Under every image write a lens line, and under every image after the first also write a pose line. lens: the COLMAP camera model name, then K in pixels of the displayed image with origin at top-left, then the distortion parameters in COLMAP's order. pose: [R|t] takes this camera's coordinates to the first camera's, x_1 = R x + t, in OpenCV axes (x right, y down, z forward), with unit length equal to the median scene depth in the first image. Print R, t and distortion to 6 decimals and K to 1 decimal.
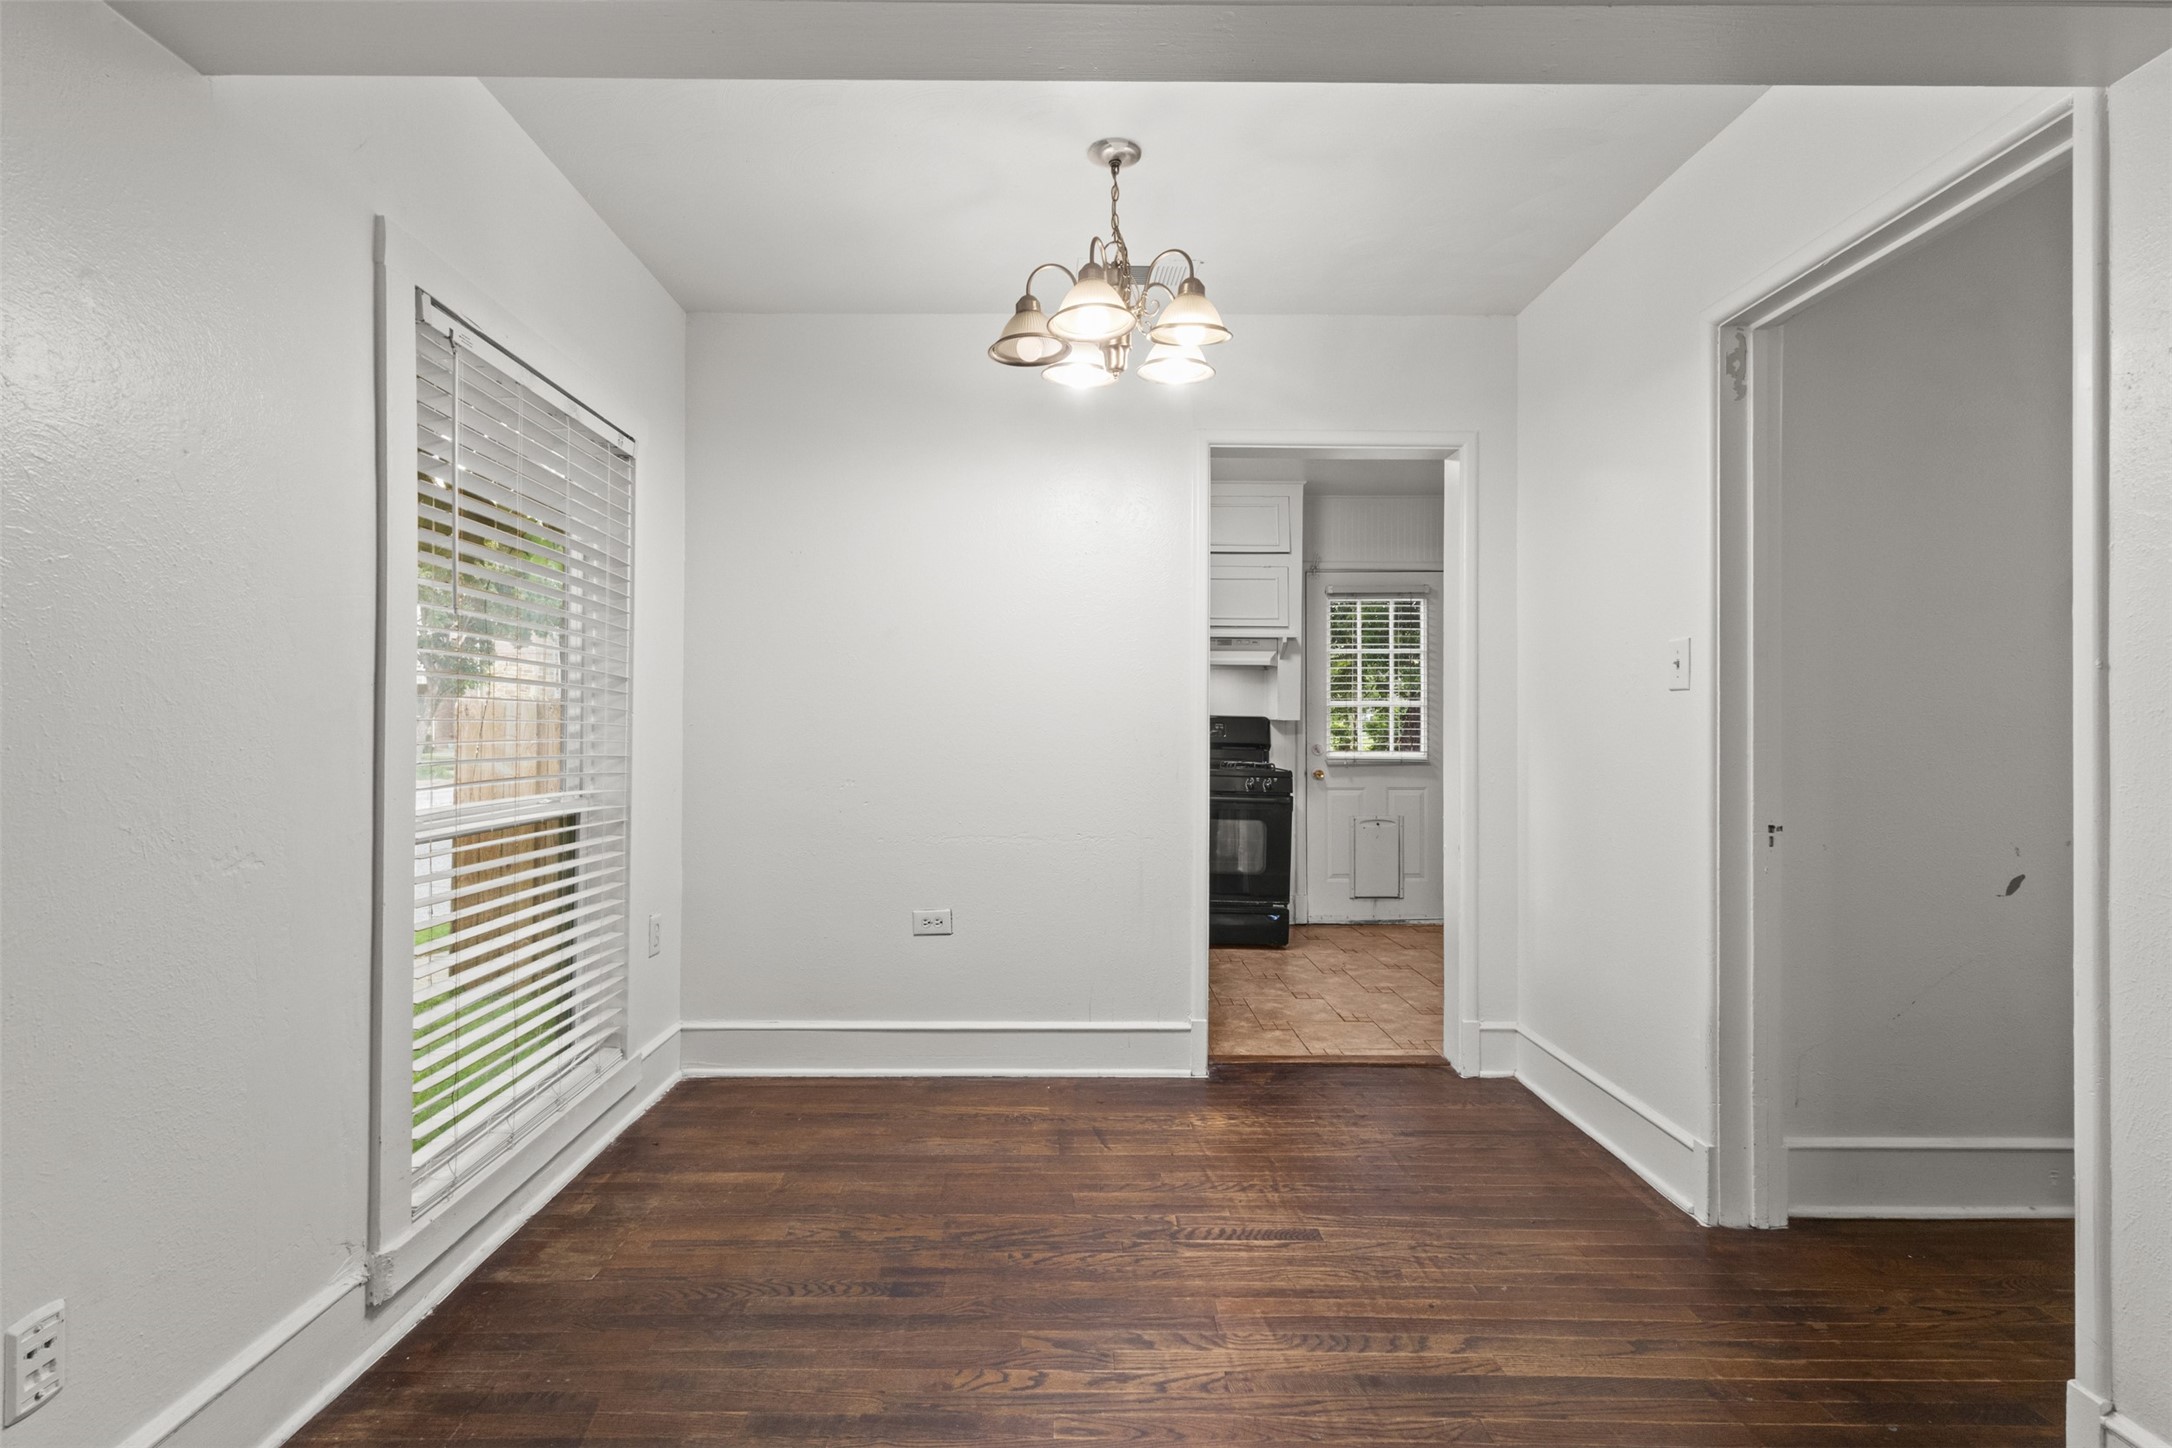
lens RADIAL K [[1000.2, 0, 1079.5], [0, 1000.2, 724.2], [0, 0, 1]] dist [-0.008736, 0.006622]
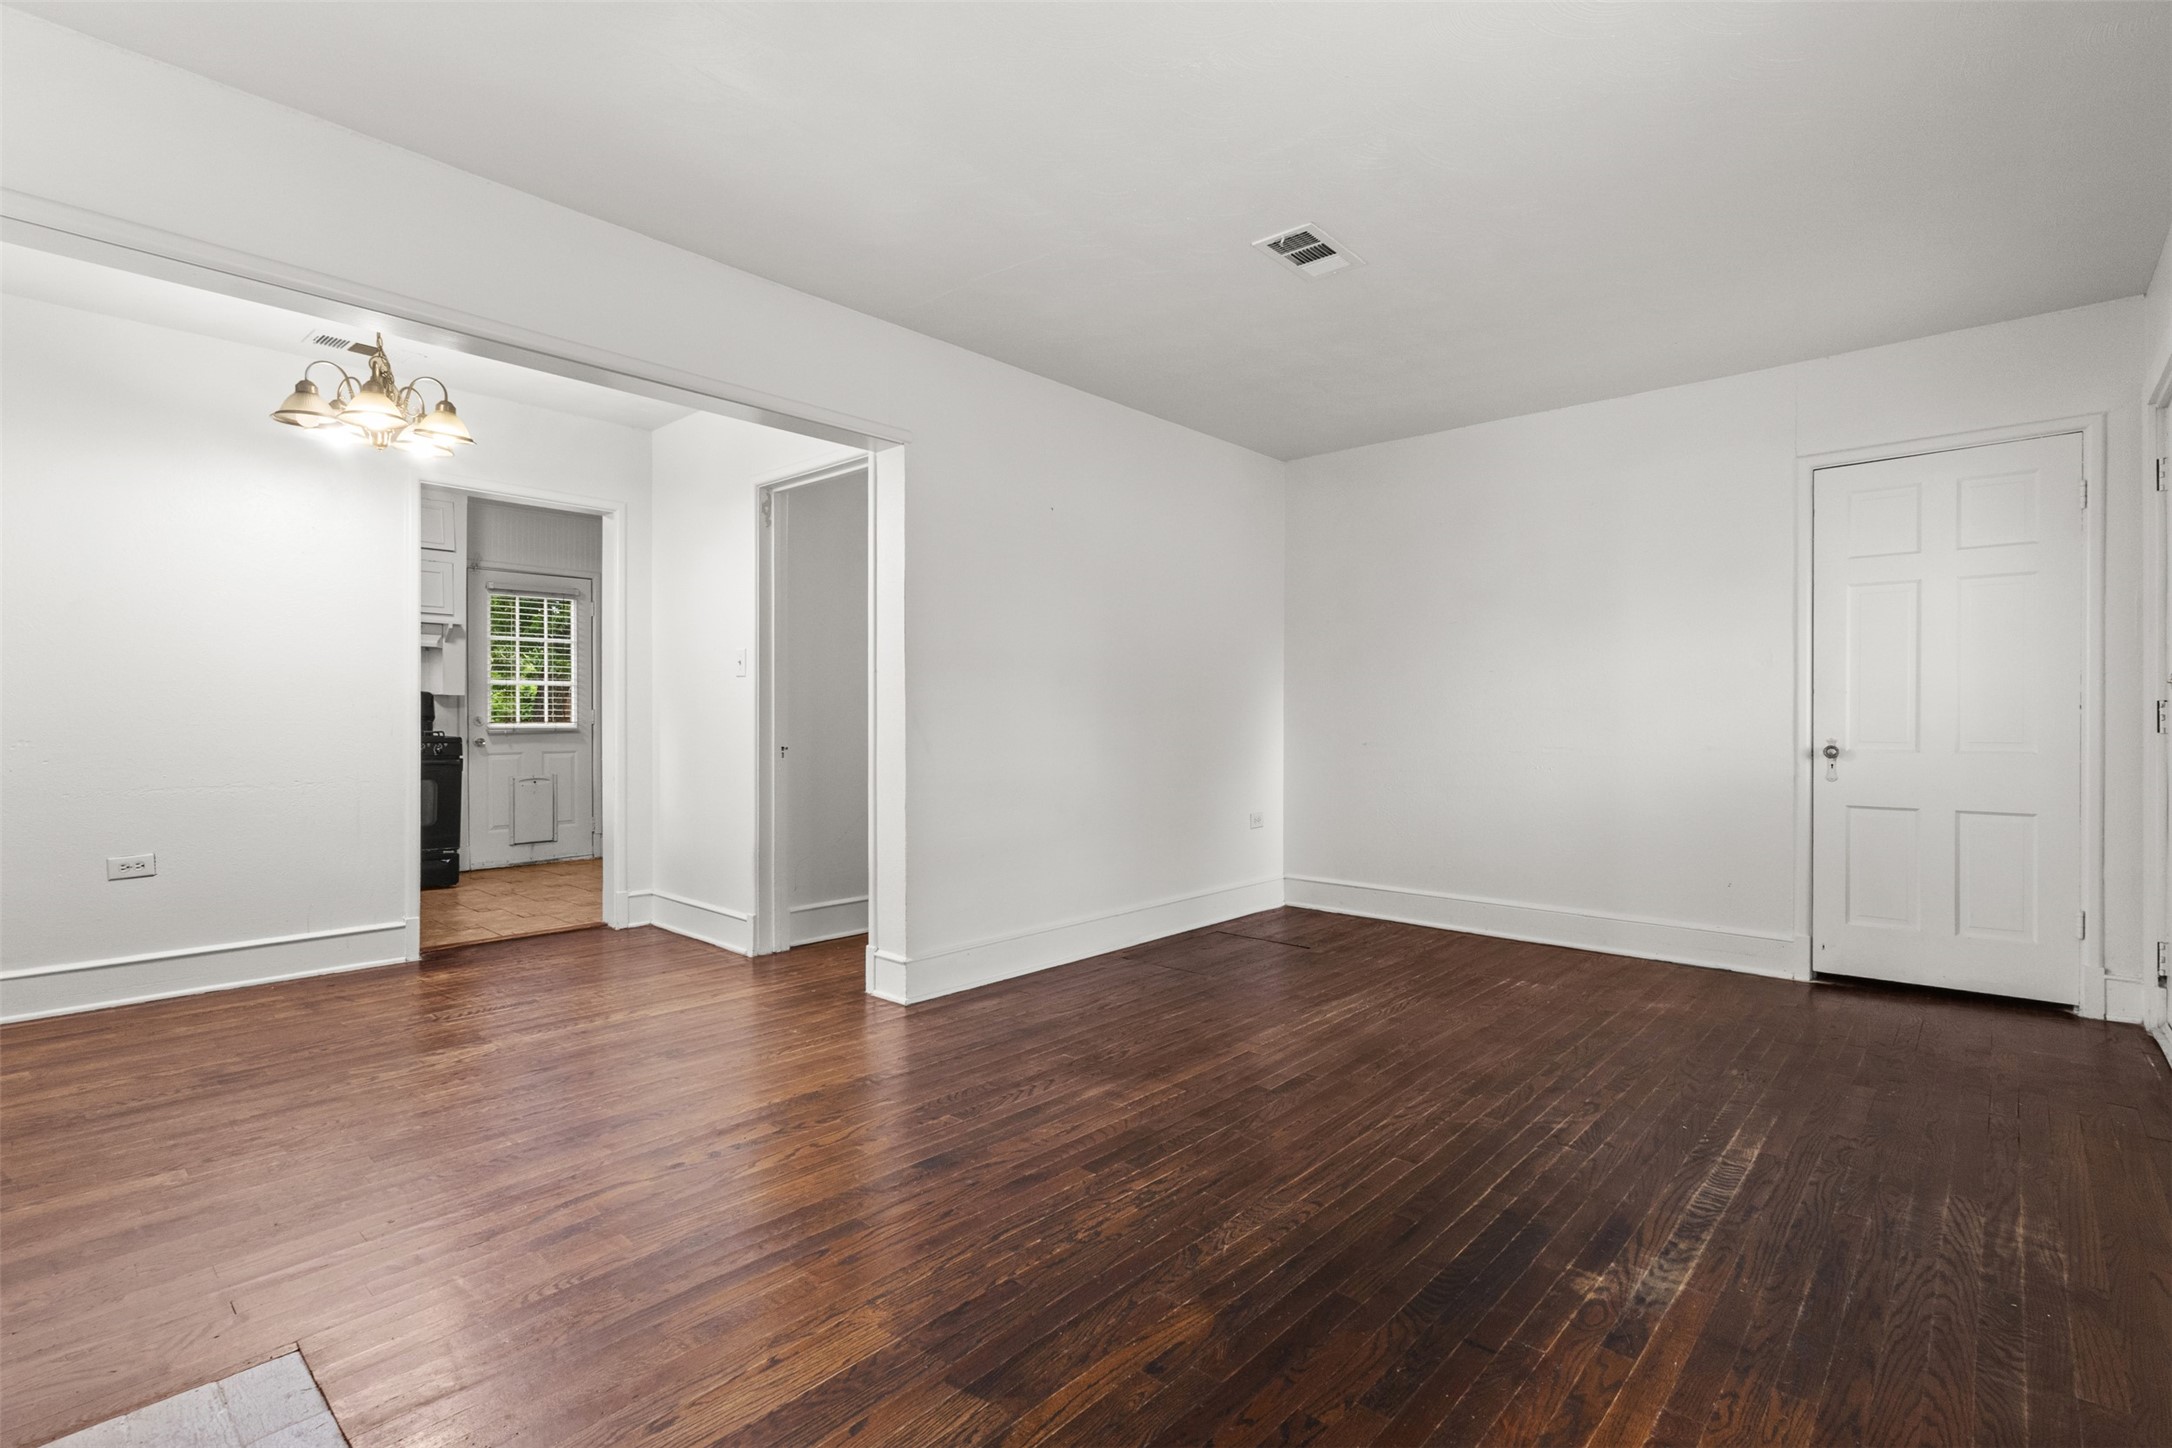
lens RADIAL K [[1000.2, 0, 1079.5], [0, 1000.2, 724.2], [0, 0, 1]] dist [-0.008736, 0.006622]
pose [[0.678036, -0.006101, 0.735003, -0.152212], [-0.004160, 0.999918, 0.012137, 0.012902], [-0.735017, -0.011287, 0.677955, -0.326883]]
